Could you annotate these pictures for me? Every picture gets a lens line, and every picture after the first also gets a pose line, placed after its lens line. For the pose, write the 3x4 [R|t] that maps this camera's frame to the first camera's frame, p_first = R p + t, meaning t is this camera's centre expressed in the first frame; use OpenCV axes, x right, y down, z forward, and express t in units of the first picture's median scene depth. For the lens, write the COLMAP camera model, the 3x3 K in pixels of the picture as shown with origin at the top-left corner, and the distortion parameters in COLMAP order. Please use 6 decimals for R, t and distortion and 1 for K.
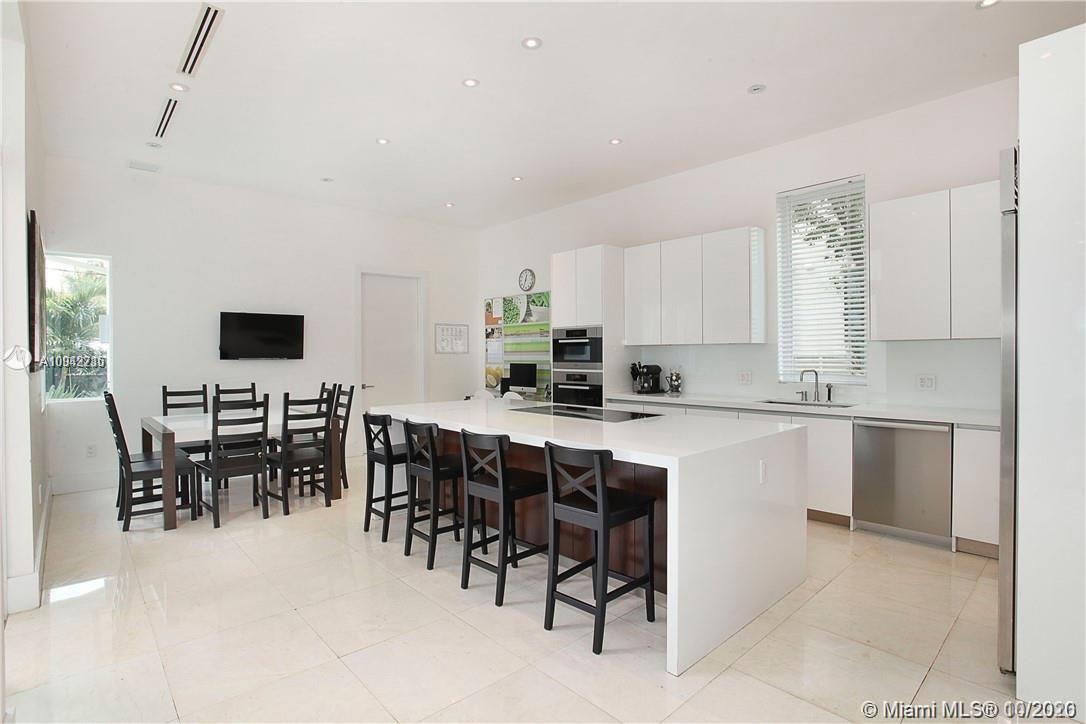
lens RADIAL K [[530.9, 0, 543.0], [0, 530.9, 359.1], [0, 0, 1]] dist [-0.048283, 0.004419]
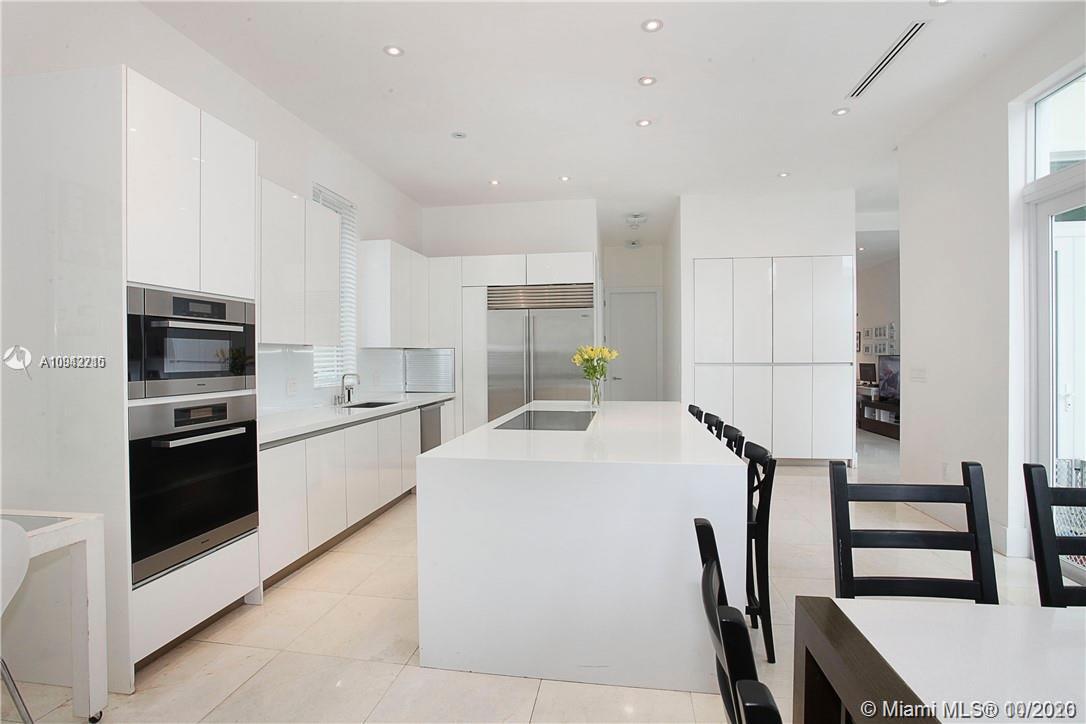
lens RADIAL K [[530.9, 0, 543.3], [0, 530.9, 360.7], [0, 0, 1]] dist [-0.048283, 0.004419]
pose [[-0.622345, 0.004305, 0.782731, -0.439152], [0.018991, 0.999774, 0.009601, -0.006222], [-0.782513, 0.020840, -0.622286, 1.067799]]
